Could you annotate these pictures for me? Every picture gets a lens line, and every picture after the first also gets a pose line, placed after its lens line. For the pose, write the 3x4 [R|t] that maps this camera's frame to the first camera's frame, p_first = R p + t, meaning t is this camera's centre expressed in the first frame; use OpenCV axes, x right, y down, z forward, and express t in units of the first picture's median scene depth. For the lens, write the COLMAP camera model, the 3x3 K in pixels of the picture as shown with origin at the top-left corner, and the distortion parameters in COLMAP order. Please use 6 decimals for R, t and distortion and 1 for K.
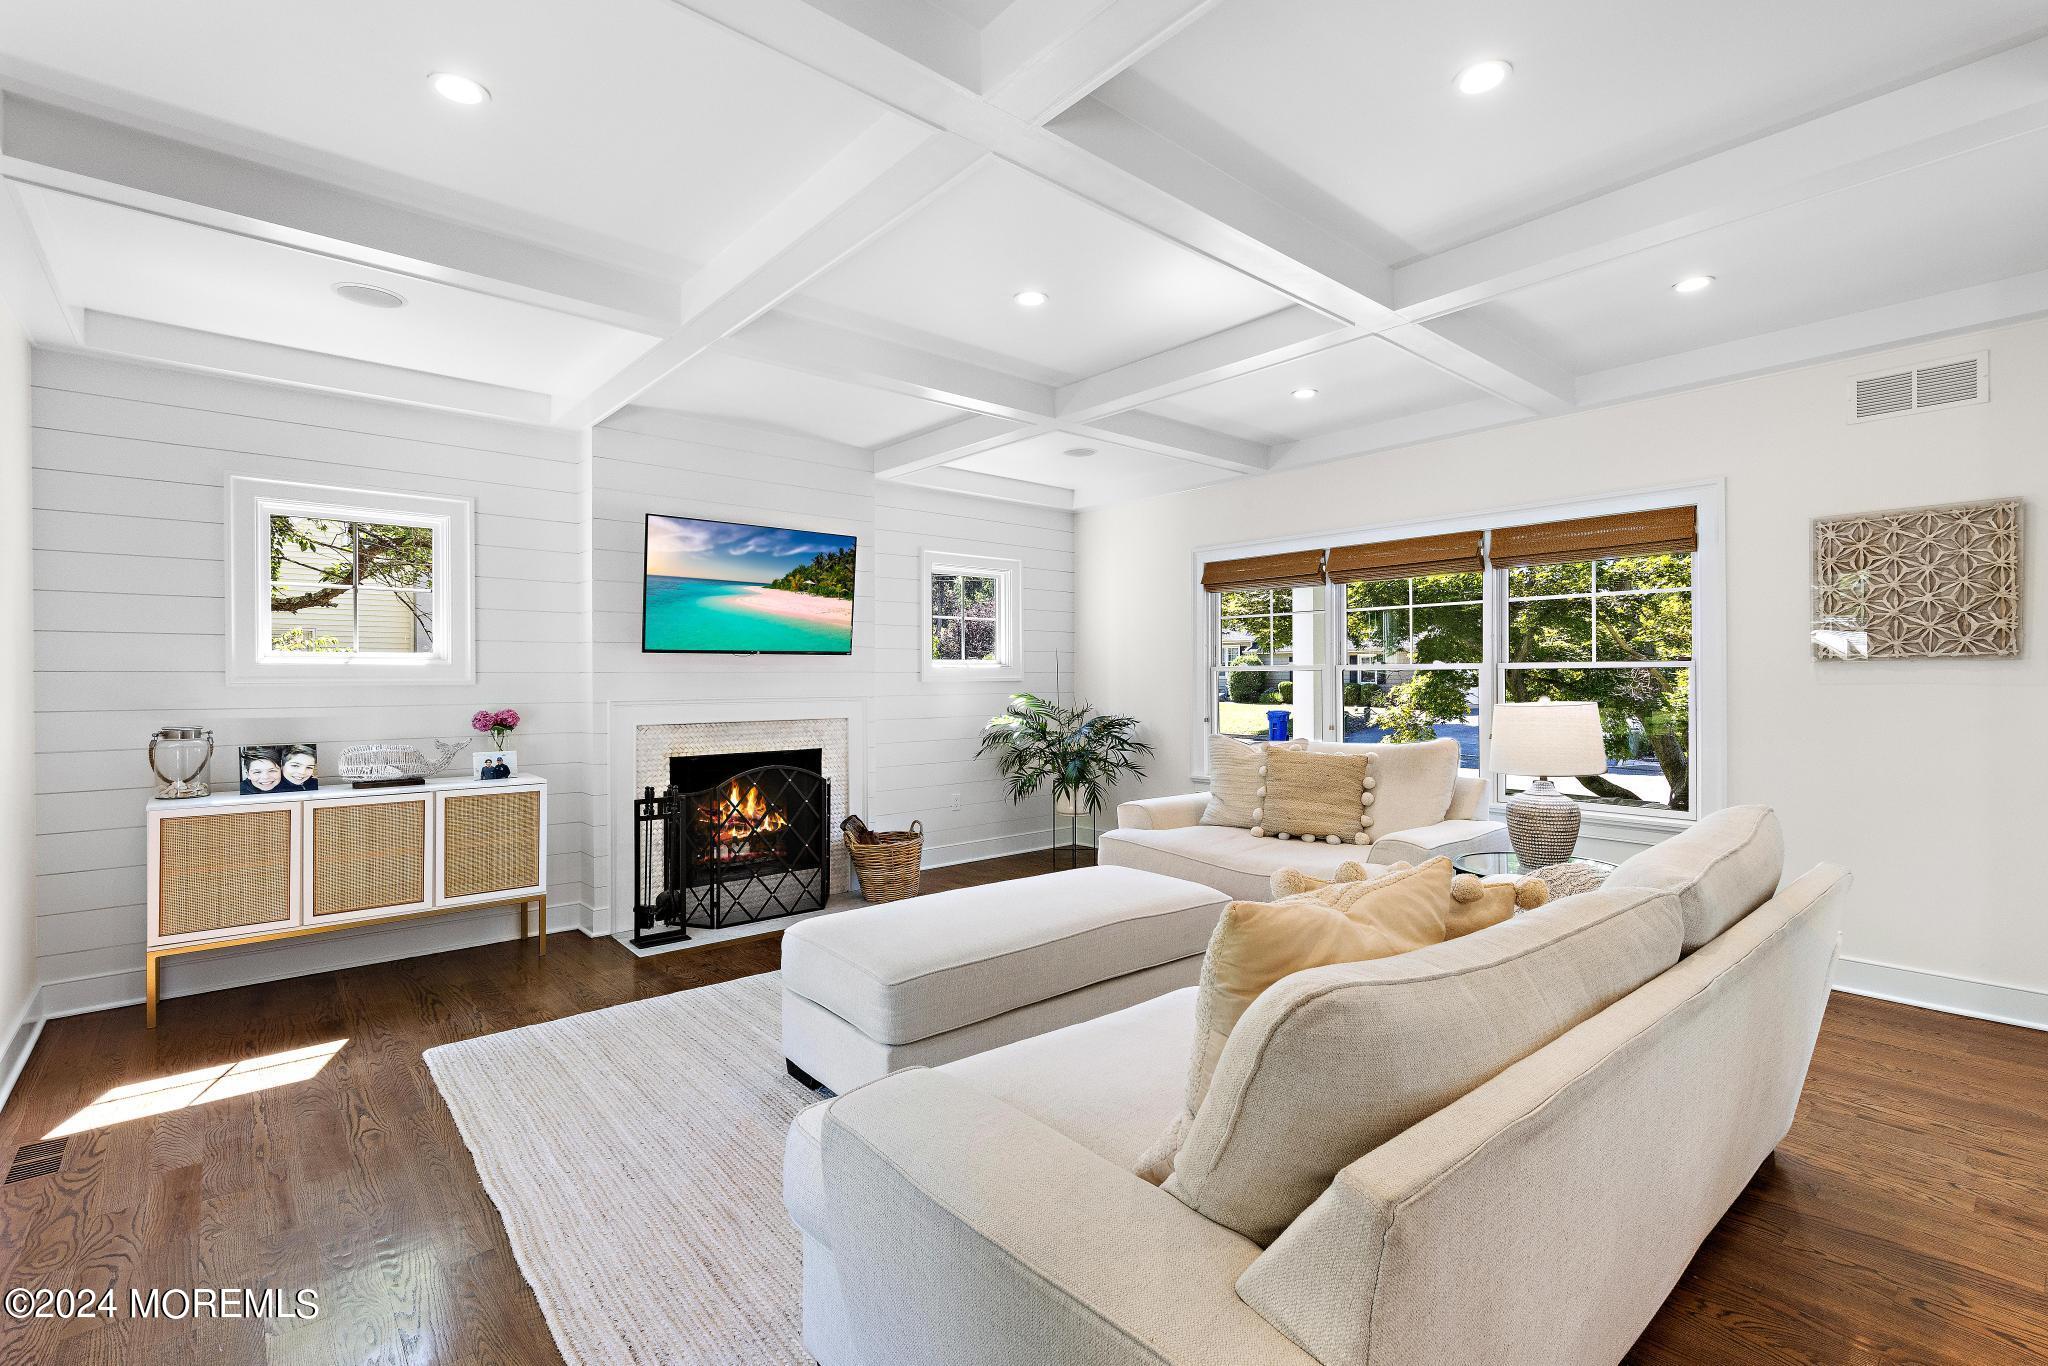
lens RADIAL K [[920.5, 0, 1024.0], [0, 920.5, 683.0], [0, 0, 1]] dist [0.000382, 0.000181]
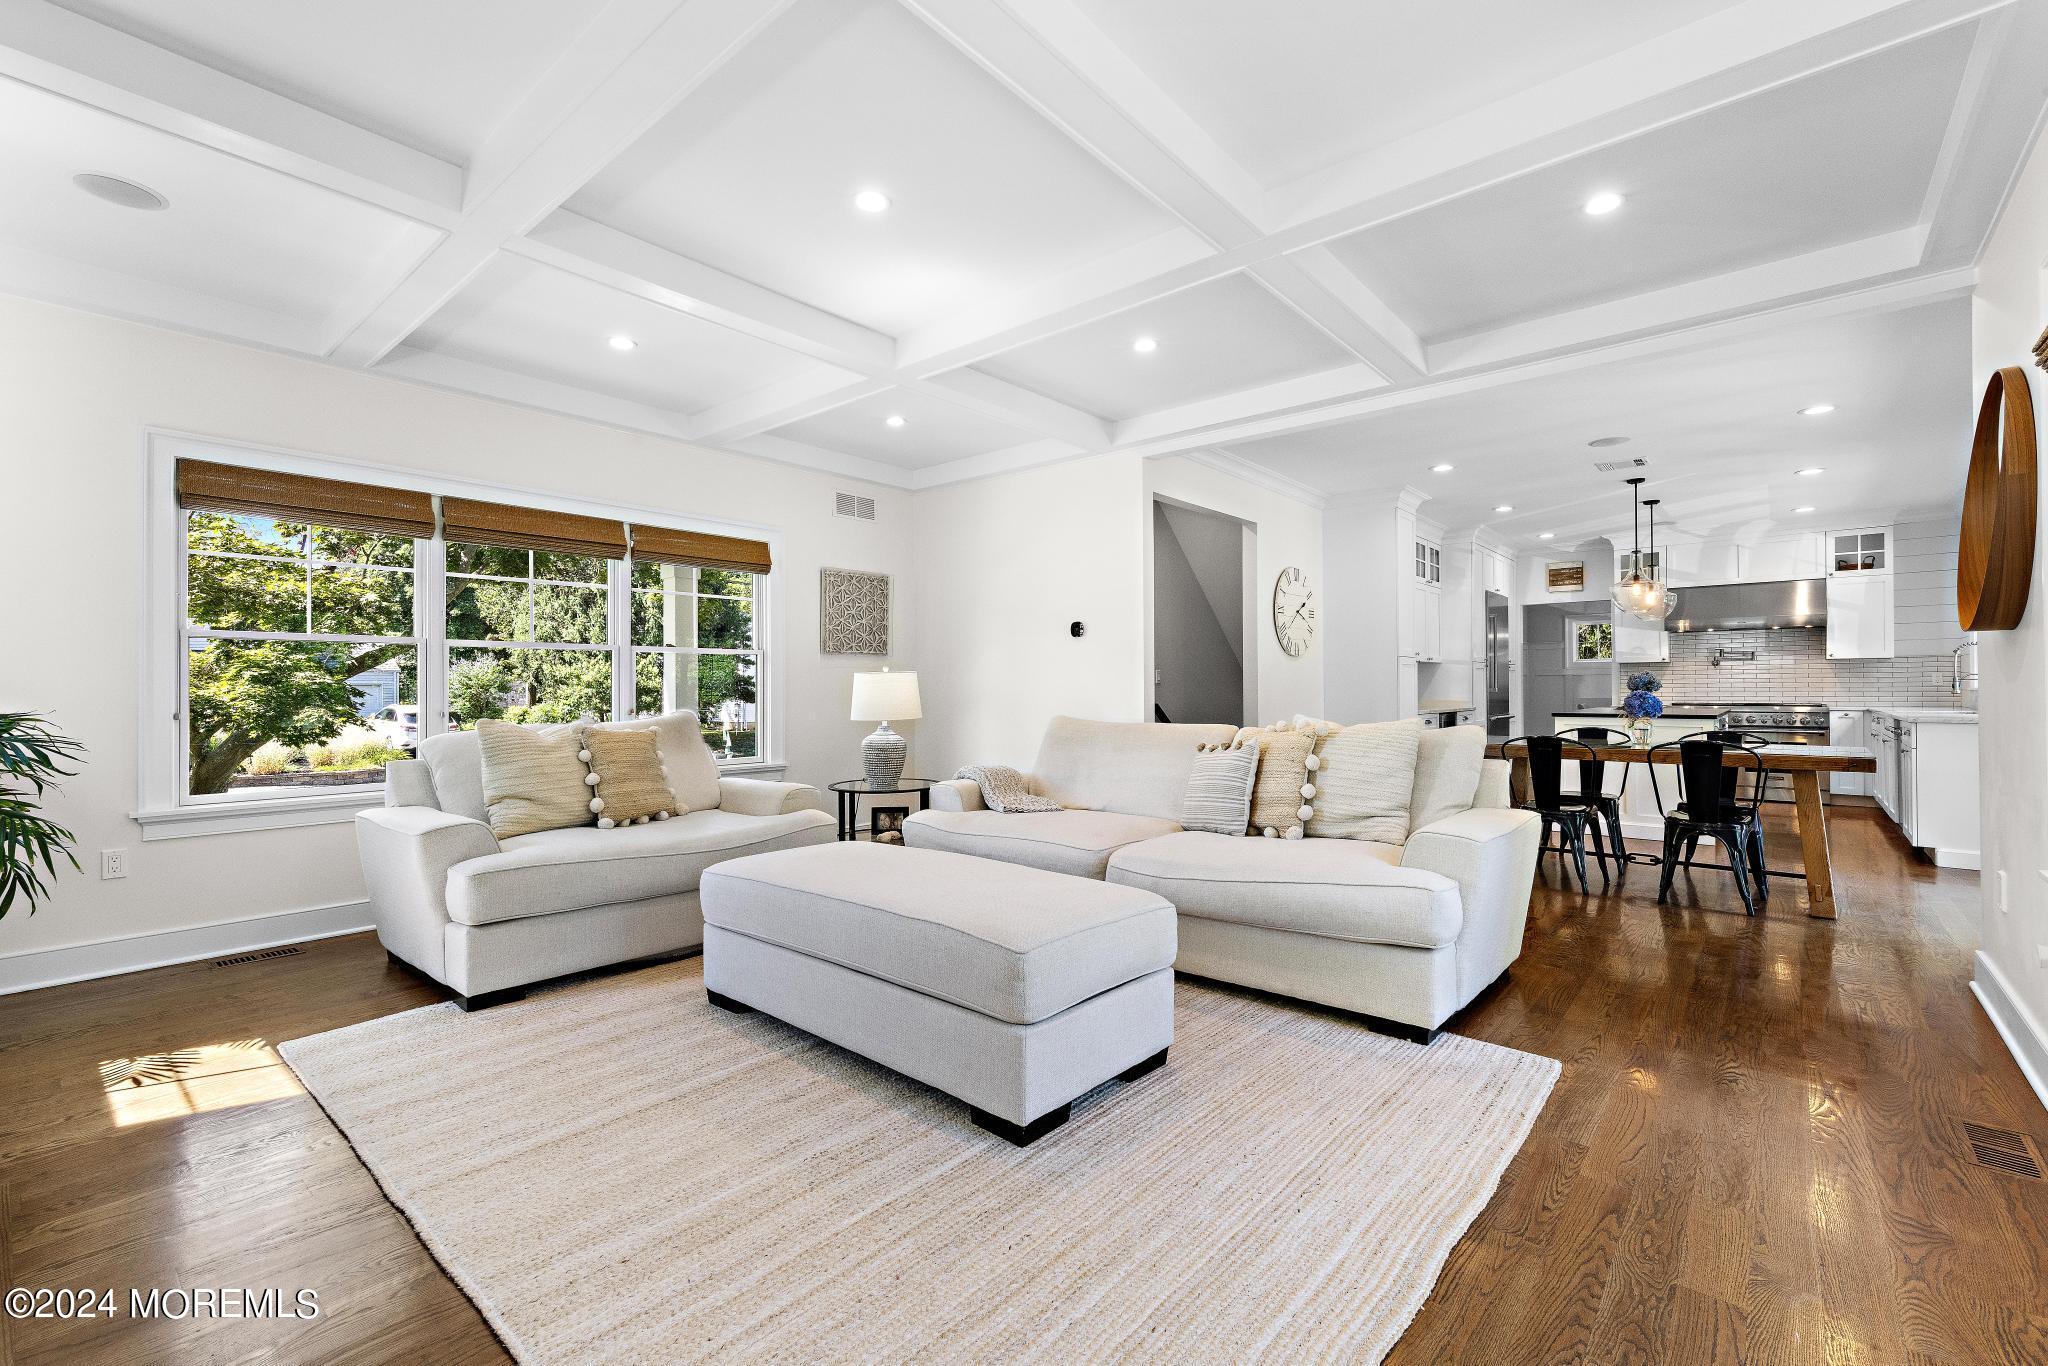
lens RADIAL K [[884.3, 0, 1024.0], [0, 884.3, 683.0], [0, 0, 1]] dist [-0.000051, -0.000092]
pose [[-0.150417, 0.019010, 0.988440, -0.690872], [0.017806, 0.999705, -0.016517, 0.056120], [-0.988462, 0.015115, -0.150711, 0.813427]]
